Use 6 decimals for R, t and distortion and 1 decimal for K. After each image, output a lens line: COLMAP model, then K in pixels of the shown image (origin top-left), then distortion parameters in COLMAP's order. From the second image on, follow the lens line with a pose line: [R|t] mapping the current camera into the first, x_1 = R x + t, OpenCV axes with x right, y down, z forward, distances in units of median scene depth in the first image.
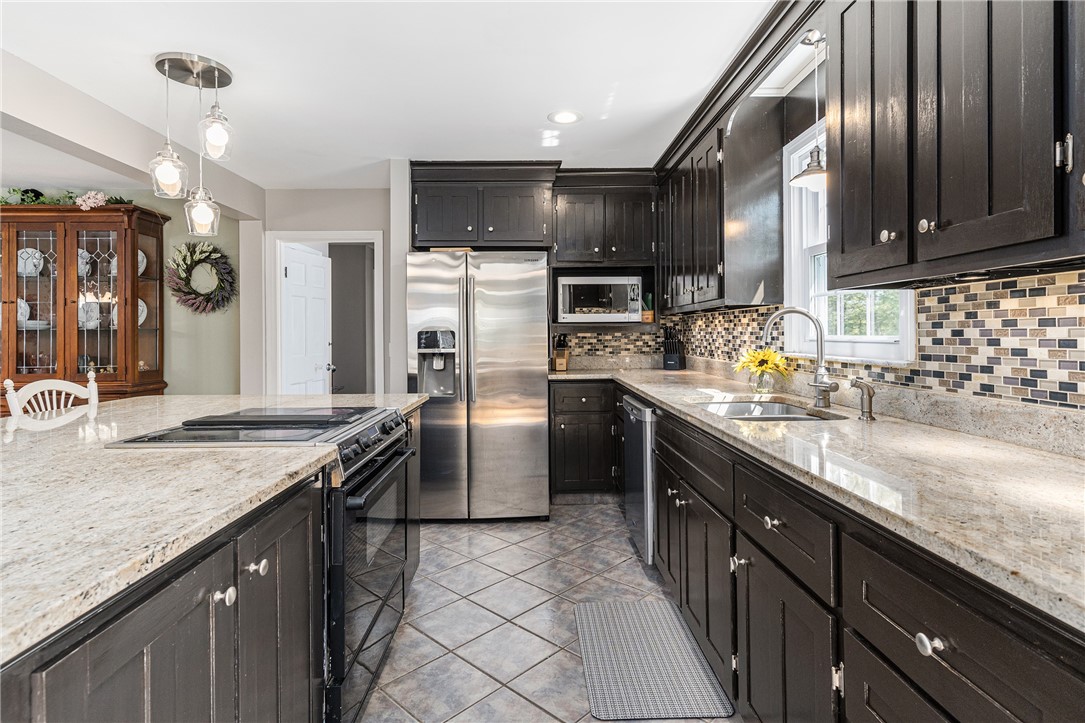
lens RADIAL K [[555.5, 0, 543.7], [0, 555.5, 333.6], [0, 0, 1]] dist [0.002941, 0.000142]
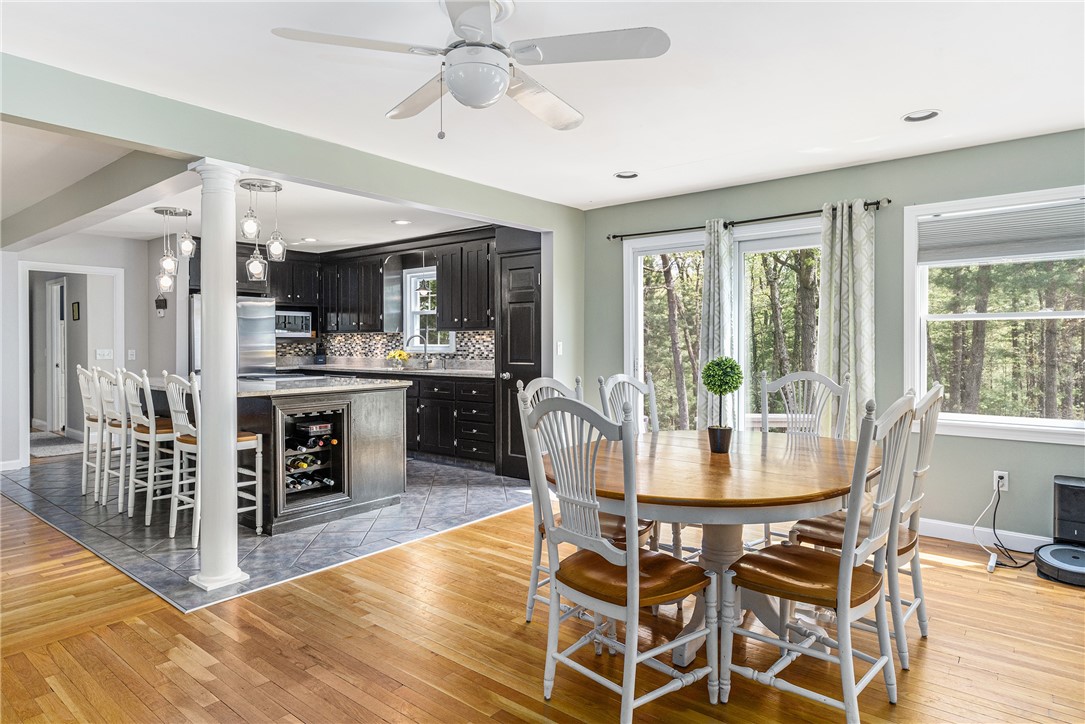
lens RADIAL K [[620.2, 0, 542.9], [0, 620.2, 349.9], [0, 0, 1]] dist [-0.000375, 0.000373]
pose [[0.644807, -0.003168, 0.764339, -0.934138], [-0.002594, 0.999977, 0.006333, 0.005255], [-0.764341, -0.006067, 0.644784, -0.925287]]
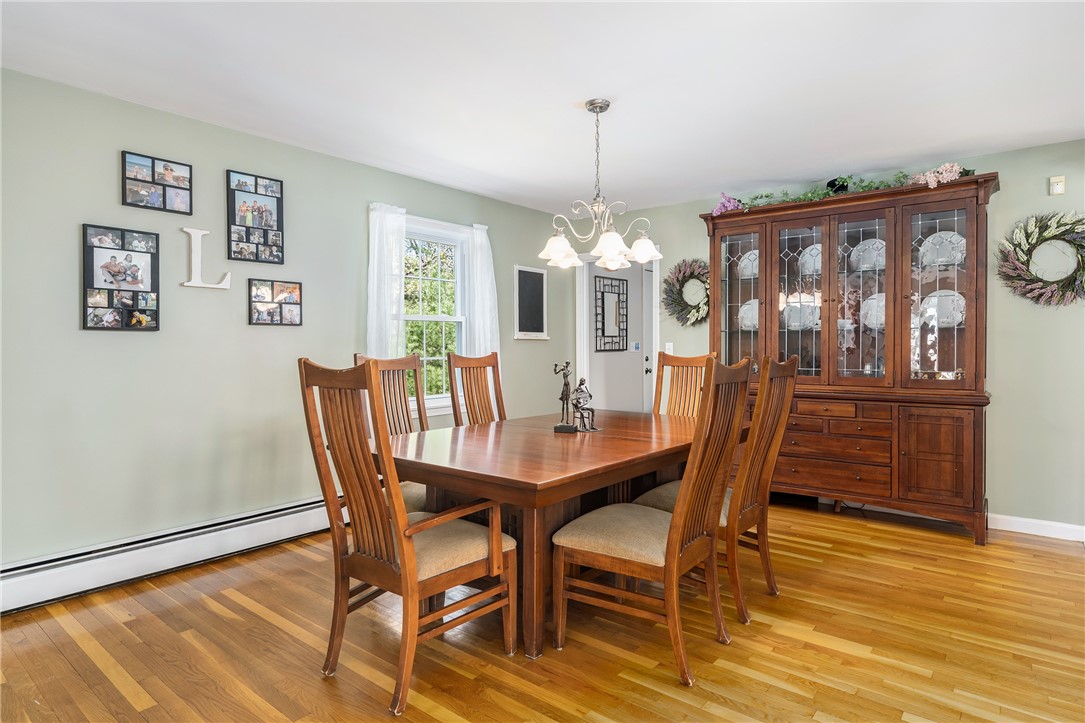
lens RADIAL K [[620.2, 0, 542.9], [0, 620.2, 349.4], [0, 0, 1]] dist [-0.000375, 0.000373]
pose [[0.756787, 0.010849, -0.653571, -0.675693], [-0.002078, 0.999897, 0.014192, 0.013936], [0.653658, -0.009382, 0.756732, -0.118164]]
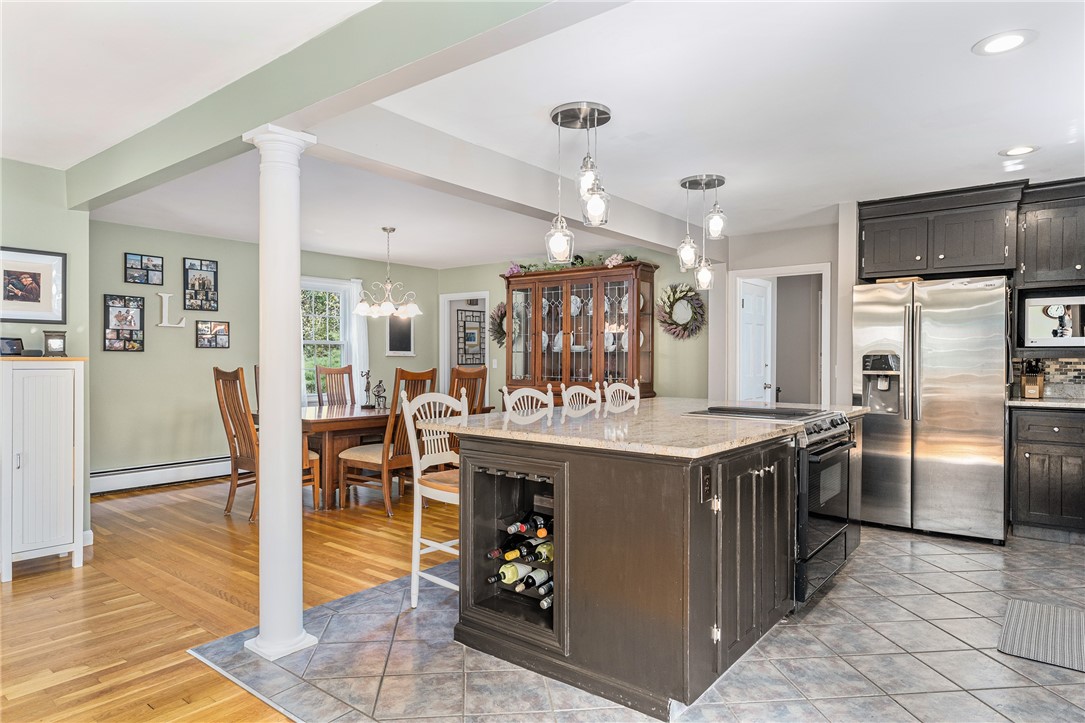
lens RADIAL K [[653.1, 0, 535.7], [0, 653.1, 359.8], [0, 0, 1]] dist [0.000630, 0.002530]
pose [[0.765565, 0.012583, -0.643235, 0.111490], [-0.008319, 0.999919, 0.009660, -0.001511], [0.643304, -0.002044, 0.765608, -0.418018]]
